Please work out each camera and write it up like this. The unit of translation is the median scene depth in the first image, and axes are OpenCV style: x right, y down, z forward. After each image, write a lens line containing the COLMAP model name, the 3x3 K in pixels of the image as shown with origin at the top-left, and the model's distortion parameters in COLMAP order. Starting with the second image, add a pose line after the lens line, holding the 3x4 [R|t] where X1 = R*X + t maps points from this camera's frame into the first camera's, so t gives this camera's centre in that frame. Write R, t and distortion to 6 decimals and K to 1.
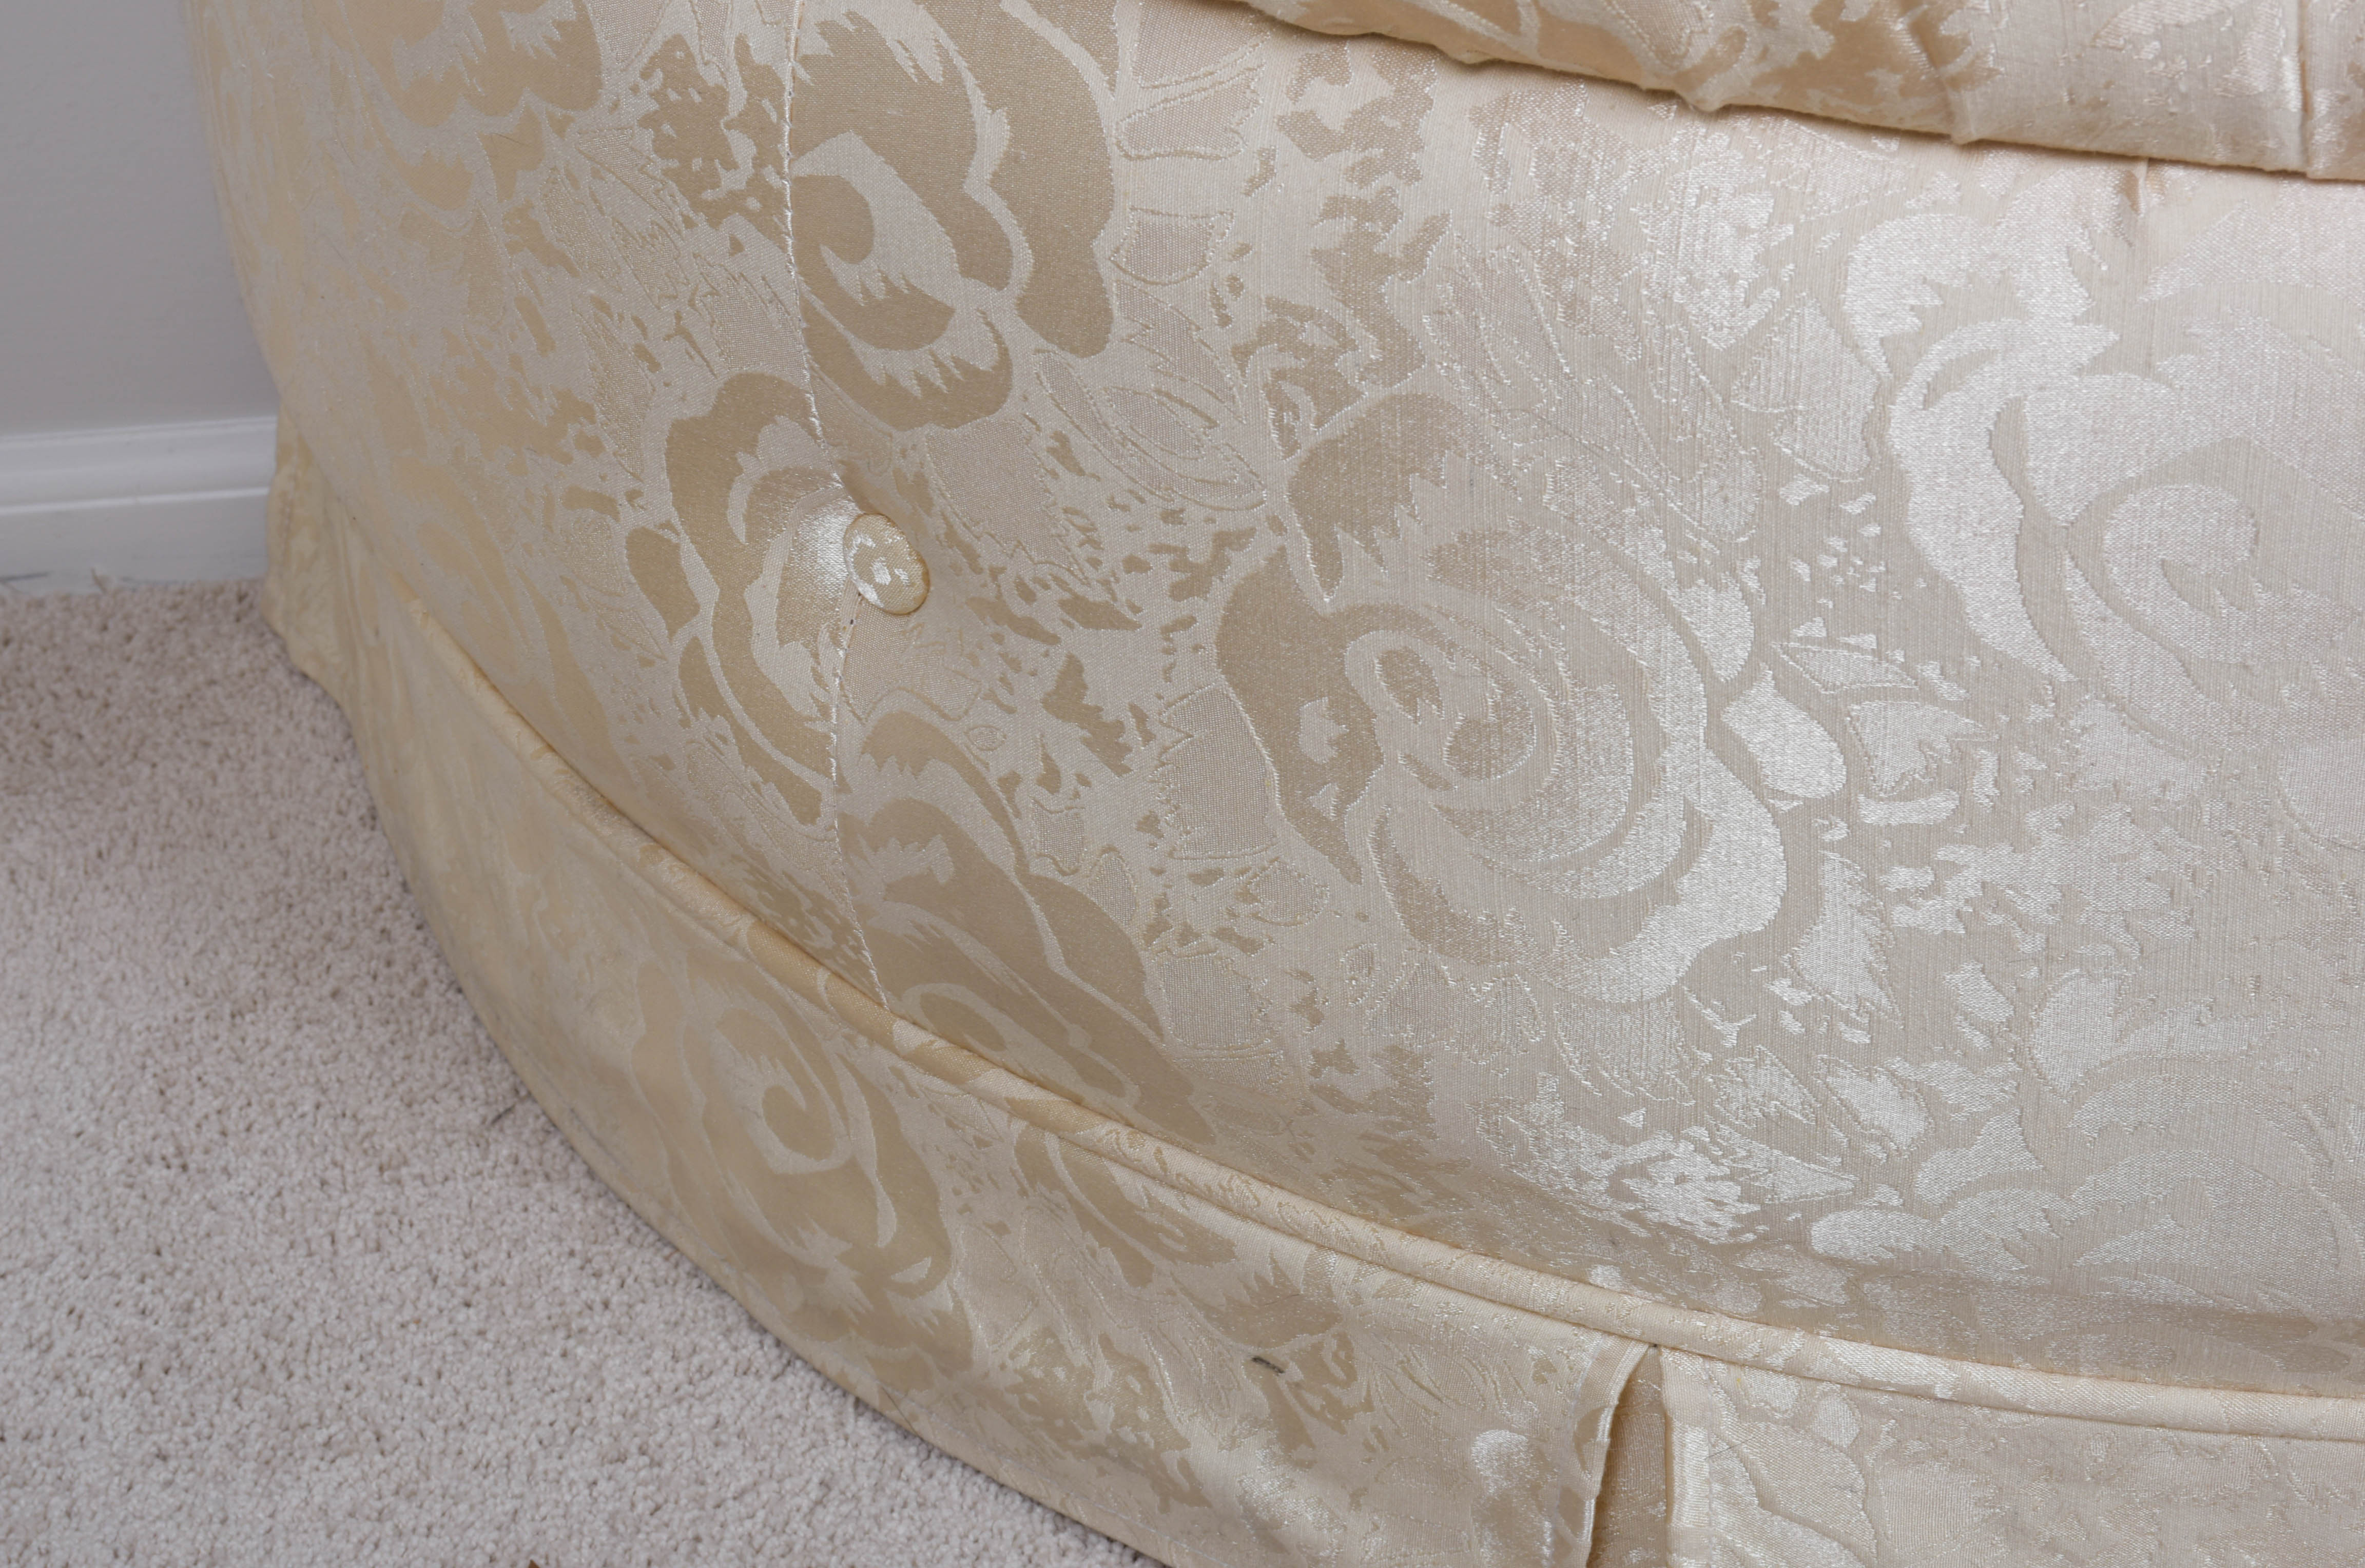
lens RADIAL K [[4167.5, 0, 1180.2], [0, 4167.5, 787.6], [0, 0, 1]] dist [-0.032469, 0.000000]
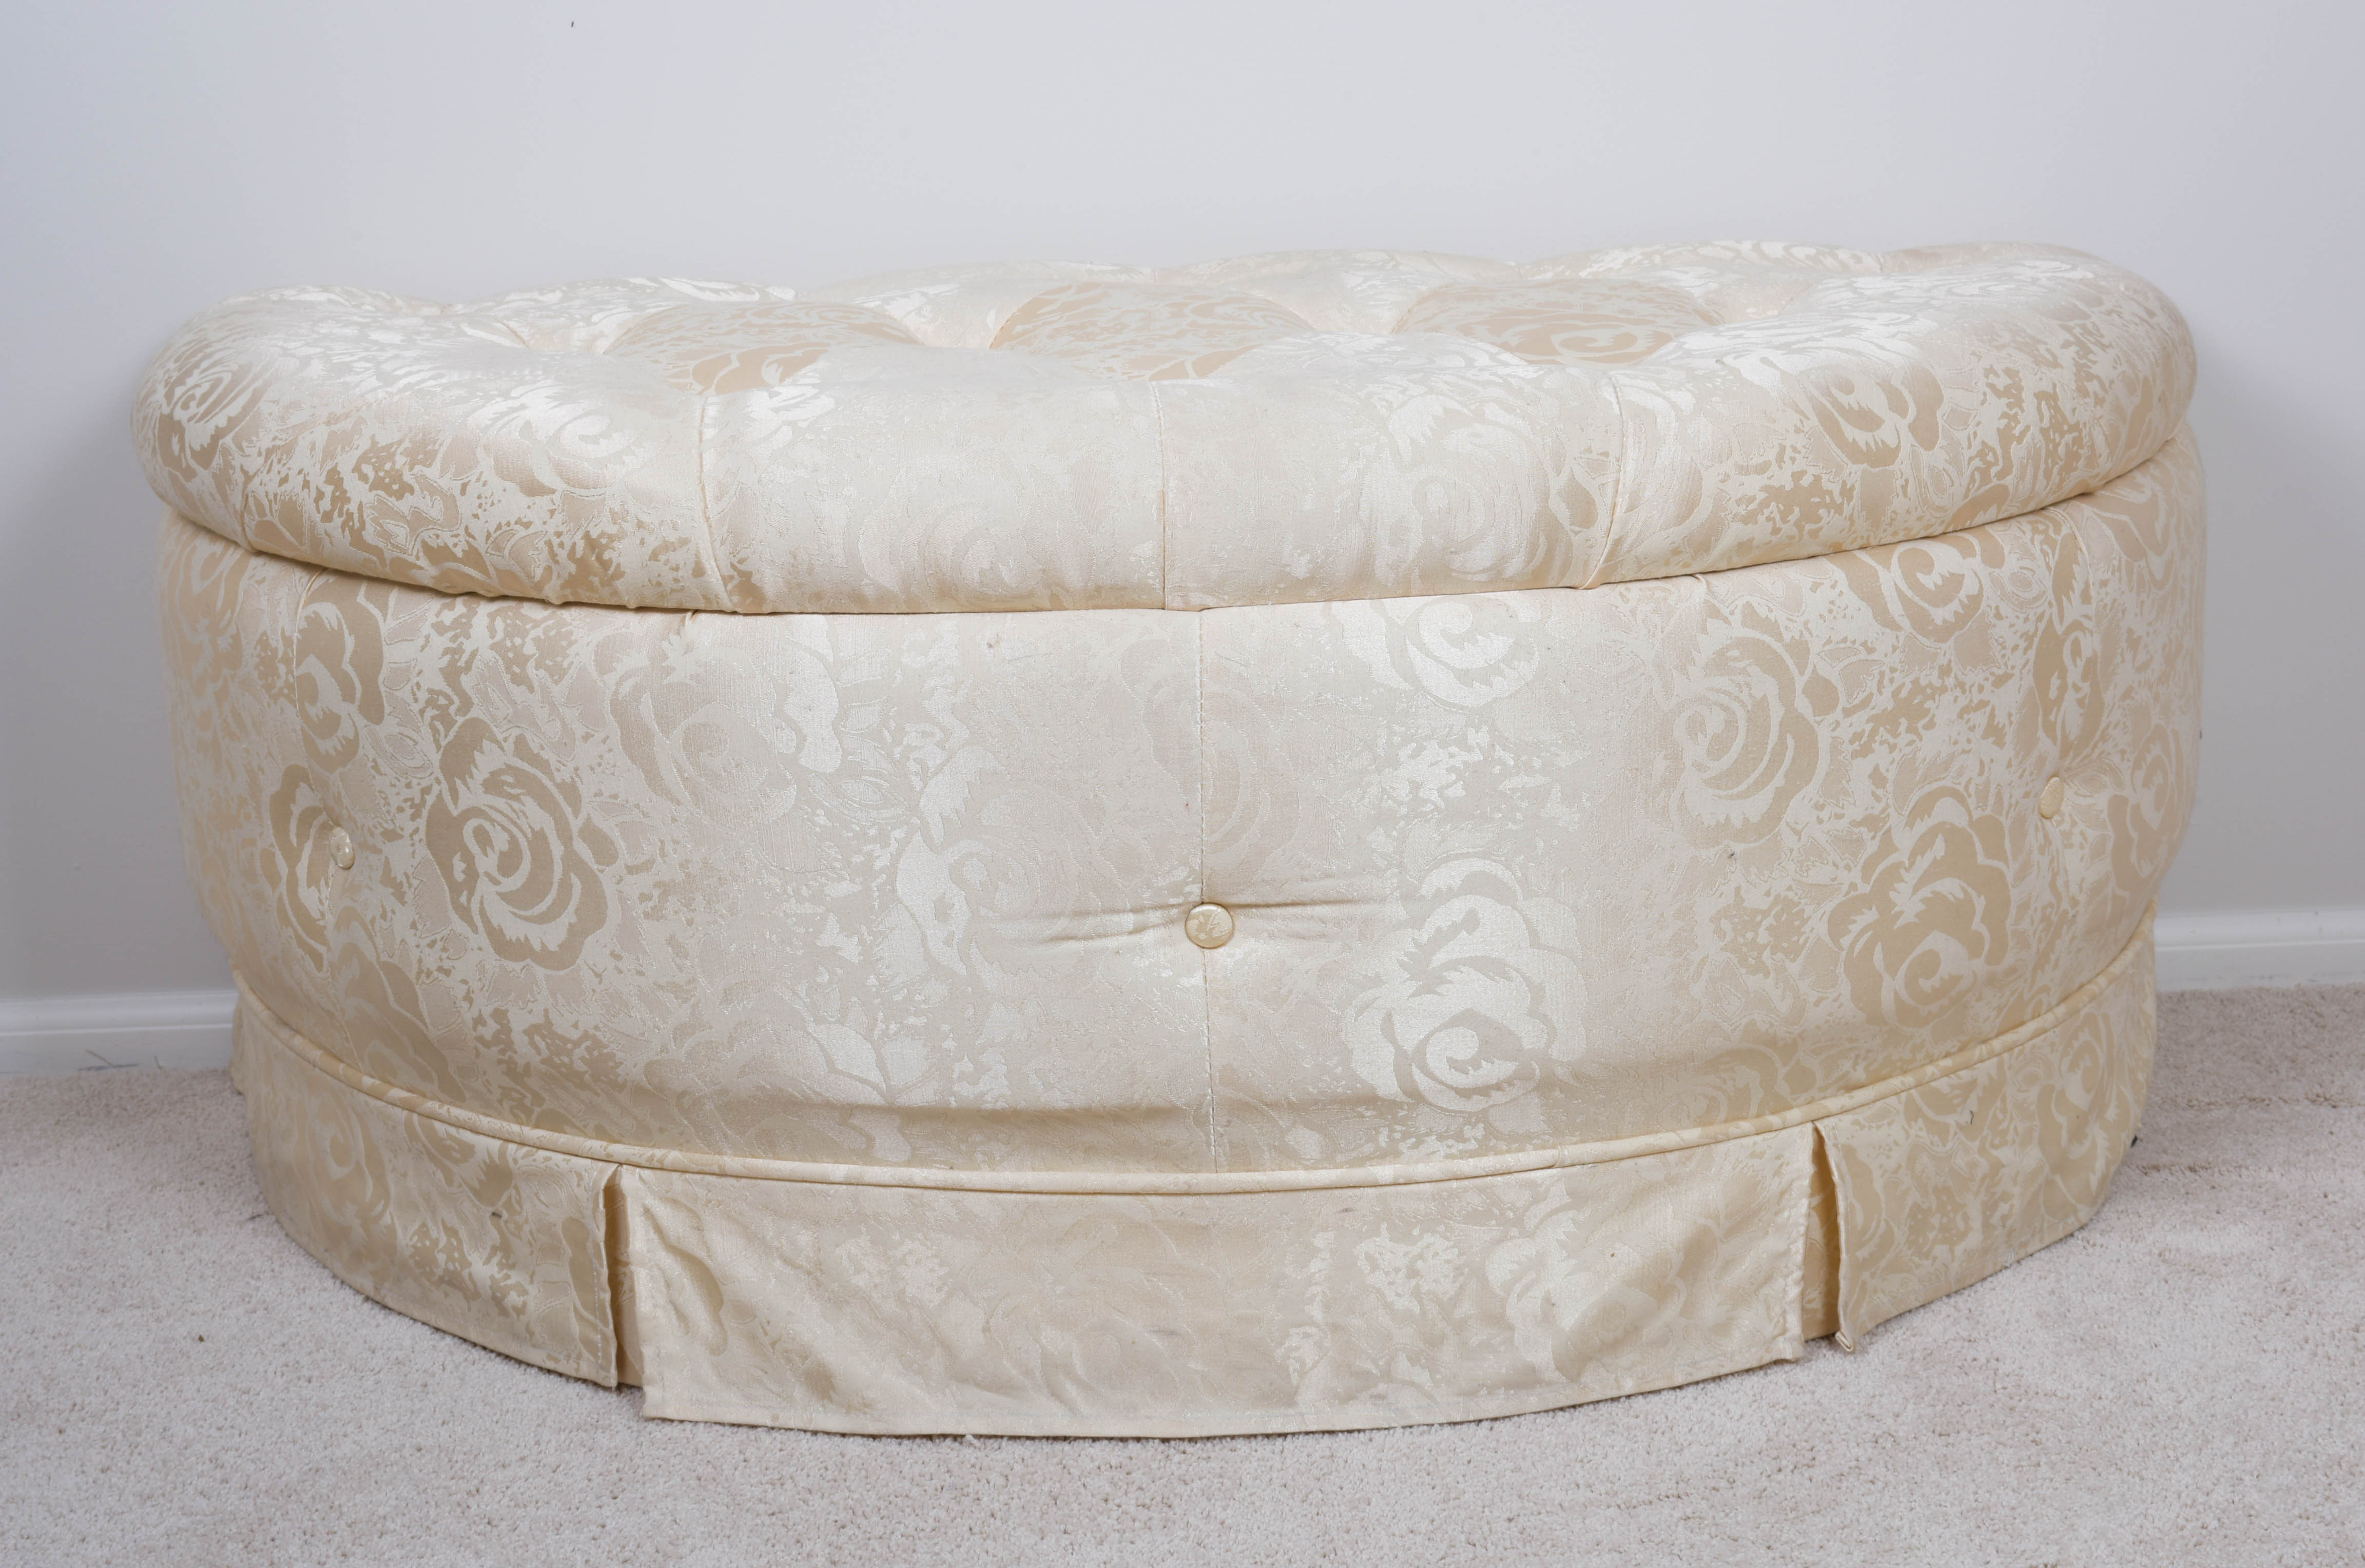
lens RADIAL K [[3526.4, 0, 1188.5], [0, 3526.4, 785.0], [0, 0, 1]] dist [-0.054730, 0.000000]
pose [[0.994389, 0.002782, -0.105753, 0.690727], [-0.040935, 0.931902, -0.360394, 0.684270], [0.097548, 0.362700, 0.926786, -0.981788]]
